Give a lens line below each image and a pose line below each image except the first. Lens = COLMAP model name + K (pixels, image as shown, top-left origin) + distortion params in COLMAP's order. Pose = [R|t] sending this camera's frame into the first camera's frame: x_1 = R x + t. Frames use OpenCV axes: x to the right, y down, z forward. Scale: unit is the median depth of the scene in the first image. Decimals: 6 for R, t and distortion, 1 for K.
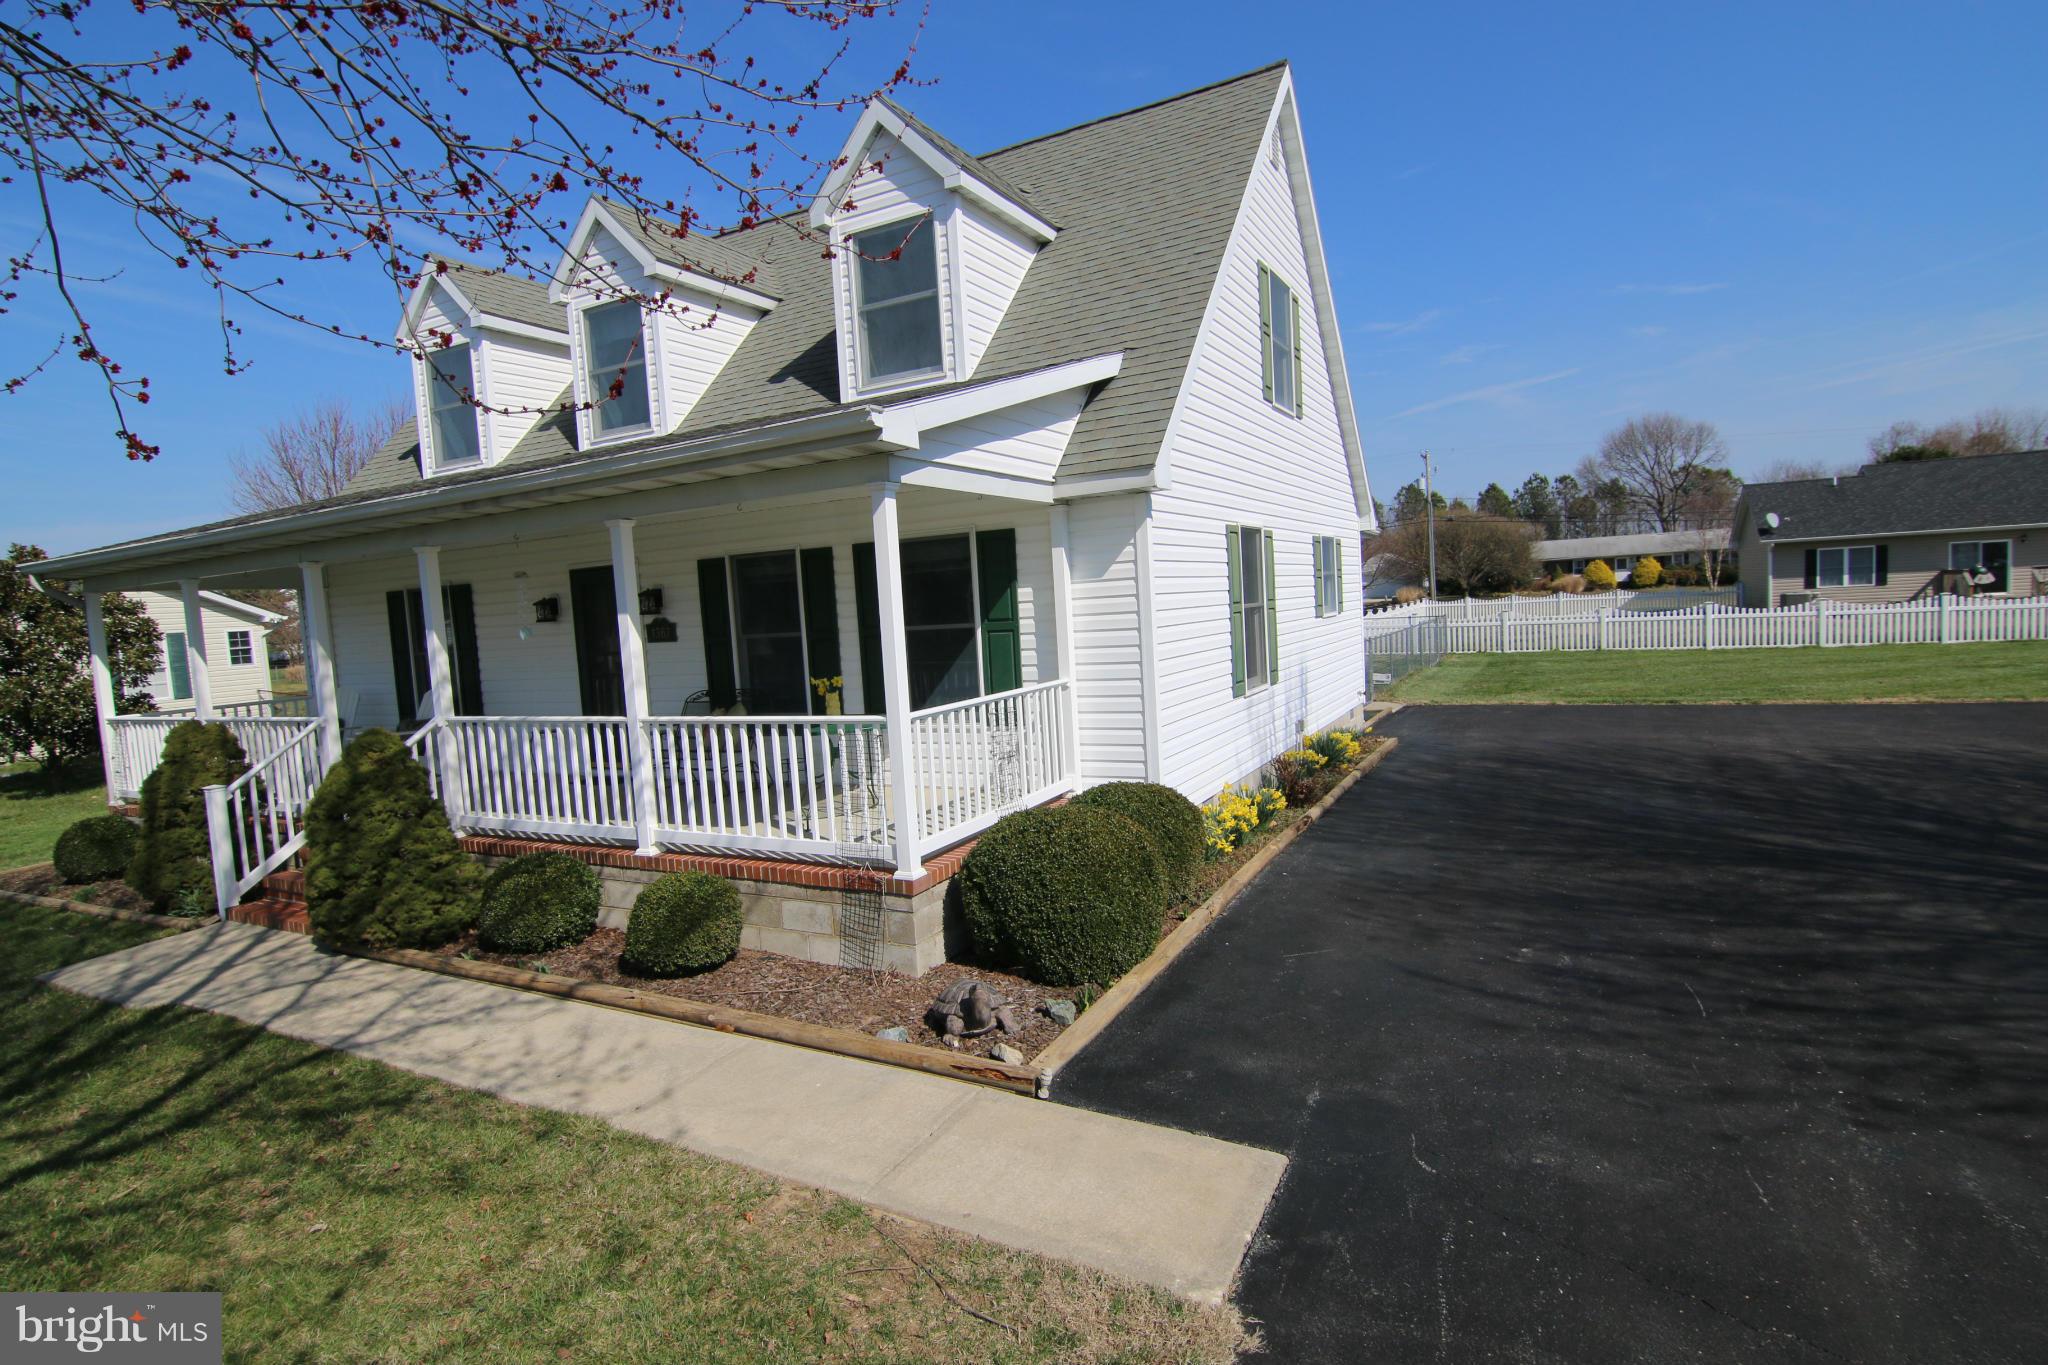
lens RADIAL K [[1029.2, 0, 1021.7], [0, 1029.2, 687.9], [0, 0, 1]] dist [0.000063, -0.017639]
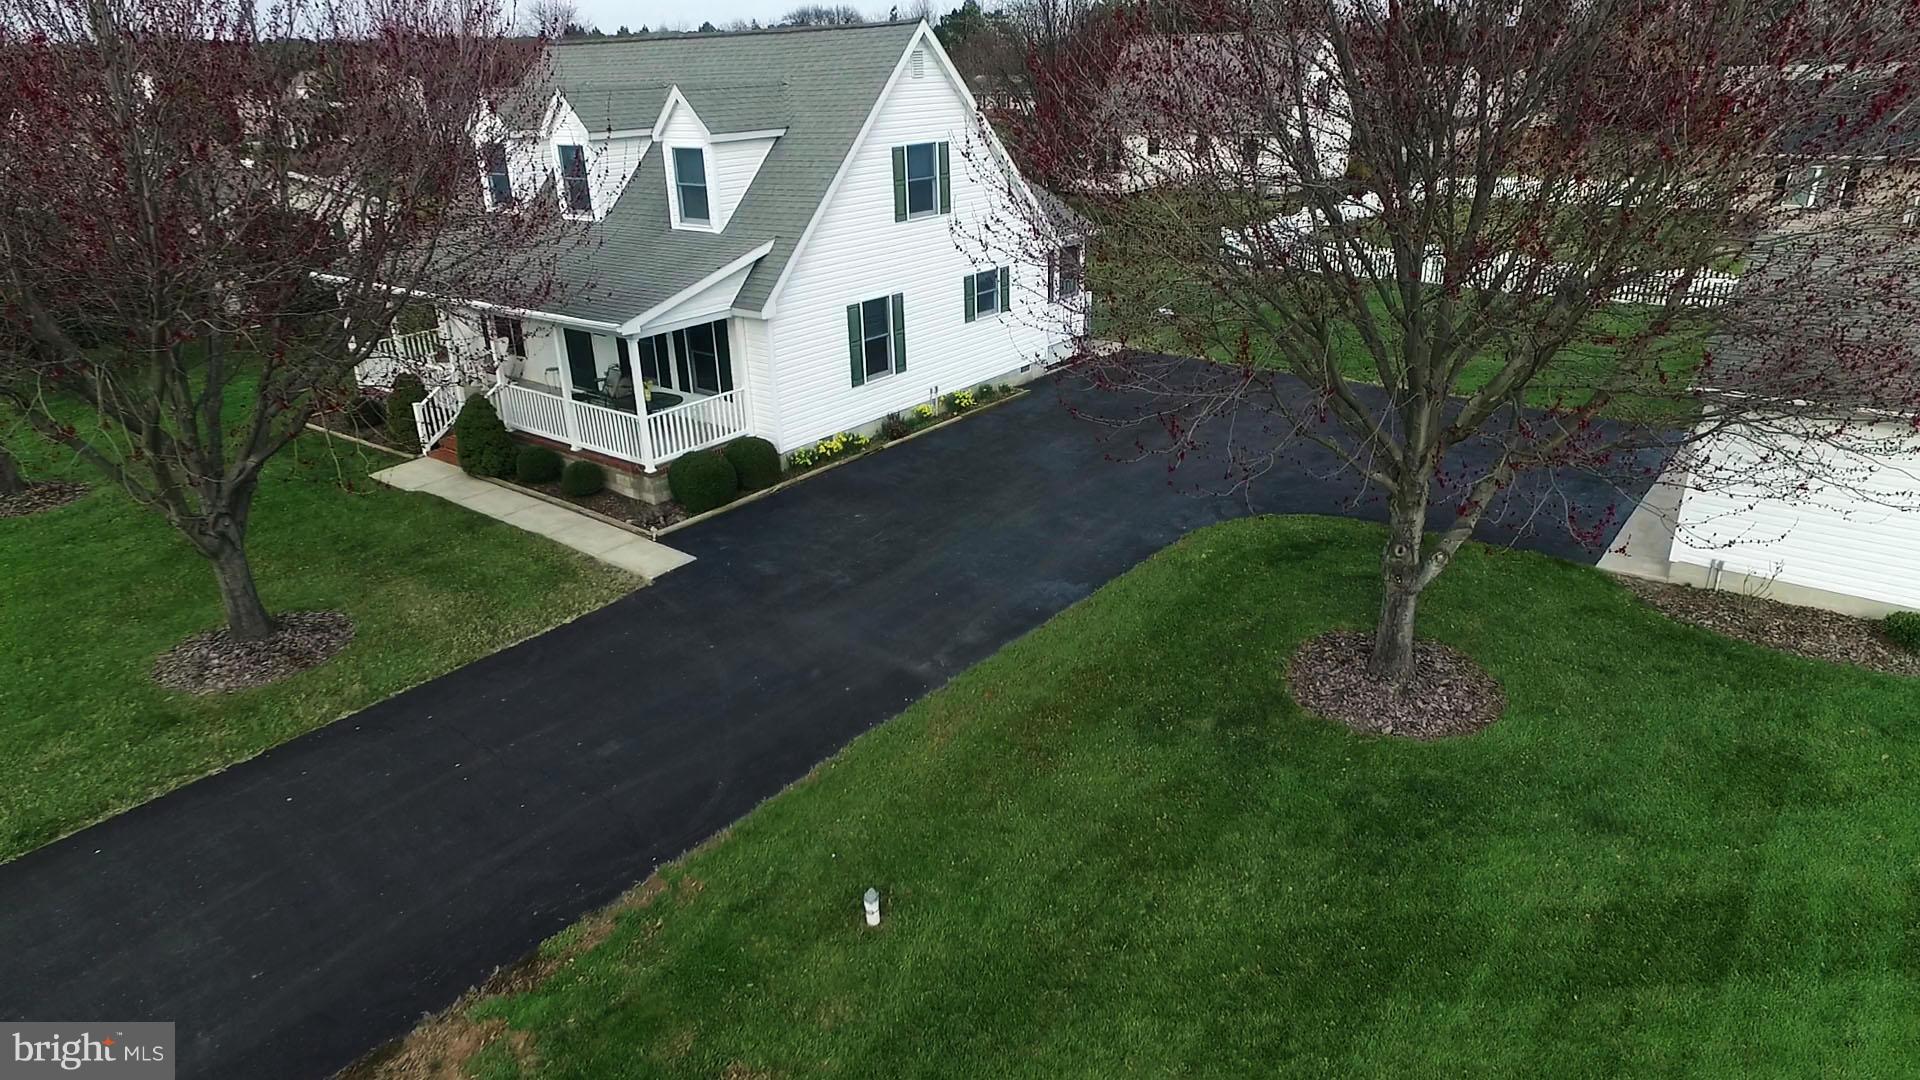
lens RADIAL K [[1148.5, 0, 960.0], [0, 1148.5, 540.0], [0, 0, 1]] dist [0.000112, 0.000071]
pose [[0.985037, 0.095014, -0.143787, 0.952765], [-0.044706, 0.946614, 0.319255, -0.547283], [0.166445, -0.308050, 0.936697, -1.512040]]
